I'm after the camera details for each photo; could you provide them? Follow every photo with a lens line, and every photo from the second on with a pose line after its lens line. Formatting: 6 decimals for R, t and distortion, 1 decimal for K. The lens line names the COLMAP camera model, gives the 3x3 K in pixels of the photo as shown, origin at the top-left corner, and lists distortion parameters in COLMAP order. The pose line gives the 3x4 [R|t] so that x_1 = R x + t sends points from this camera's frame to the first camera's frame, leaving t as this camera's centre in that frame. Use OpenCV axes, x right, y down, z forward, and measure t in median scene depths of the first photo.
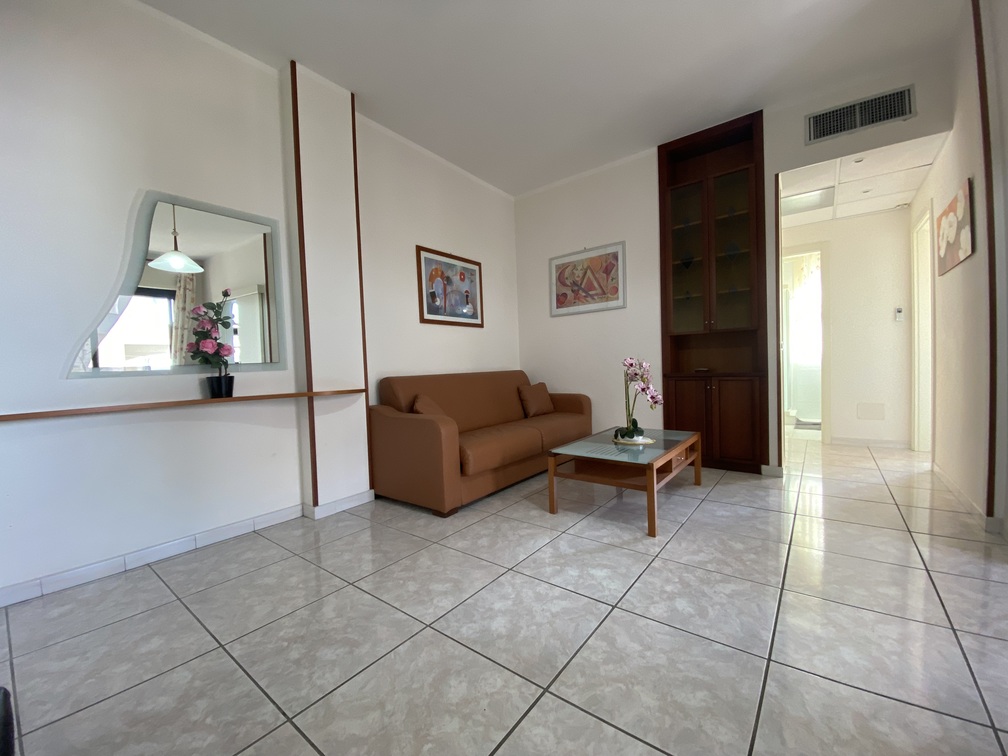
lens RADIAL K [[414.7, 0, 501.9], [0, 414.7, 384.3], [0, 0, 1]] dist [0.007667, -0.004089]
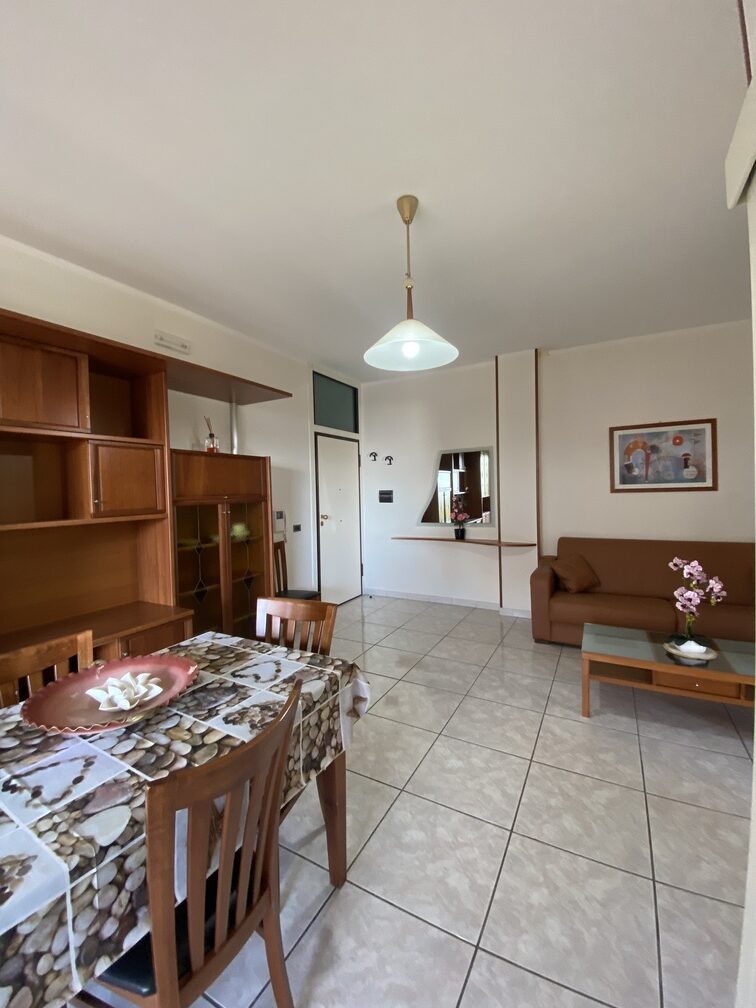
lens RADIAL K [[414.7, 0, 374.3], [0, 414.7, 502.0], [0, 0, 1]] dist [0.007667, -0.004089]
pose [[0.139902, 0.049079, -0.988948, 0.797843], [-0.024541, 0.998636, 0.046088, -0.145416], [0.989861, 0.017822, 0.140916, 0.156136]]
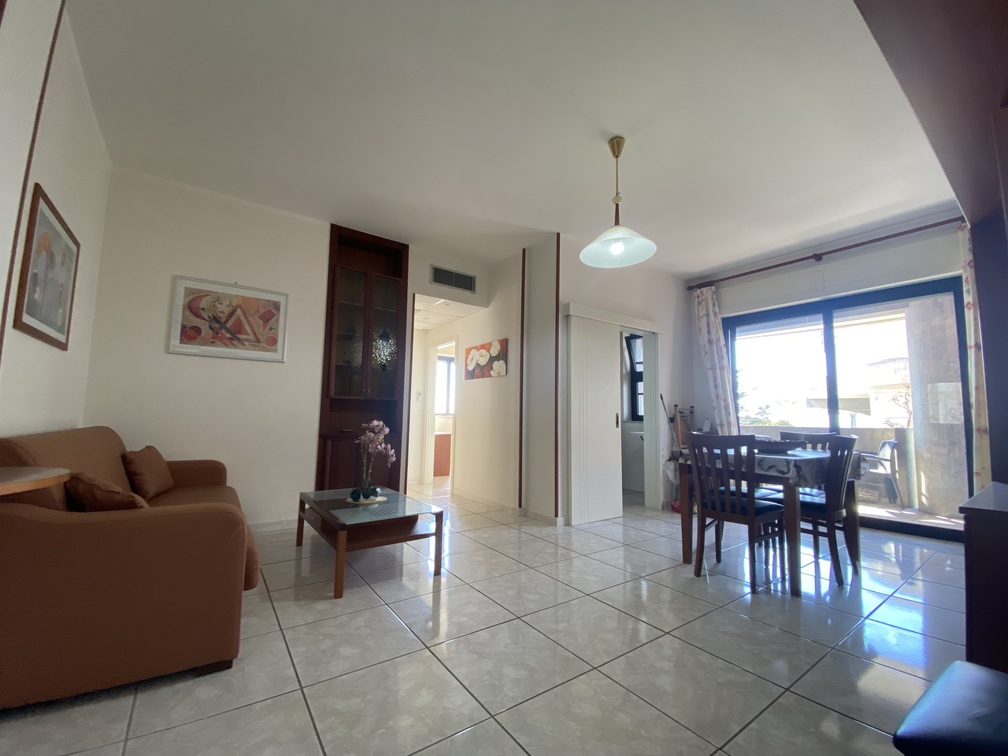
lens RADIAL K [[414.7, 0, 507.5], [0, 414.7, 376.9], [0, 0, 1]] dist [0.007667, -0.004089]
pose [[0.269825, 0.139999, 0.952678, -0.459104], [0.014694, 0.988660, -0.149448, -0.006234], [-0.962797, 0.054323, 0.264708, 0.278056]]
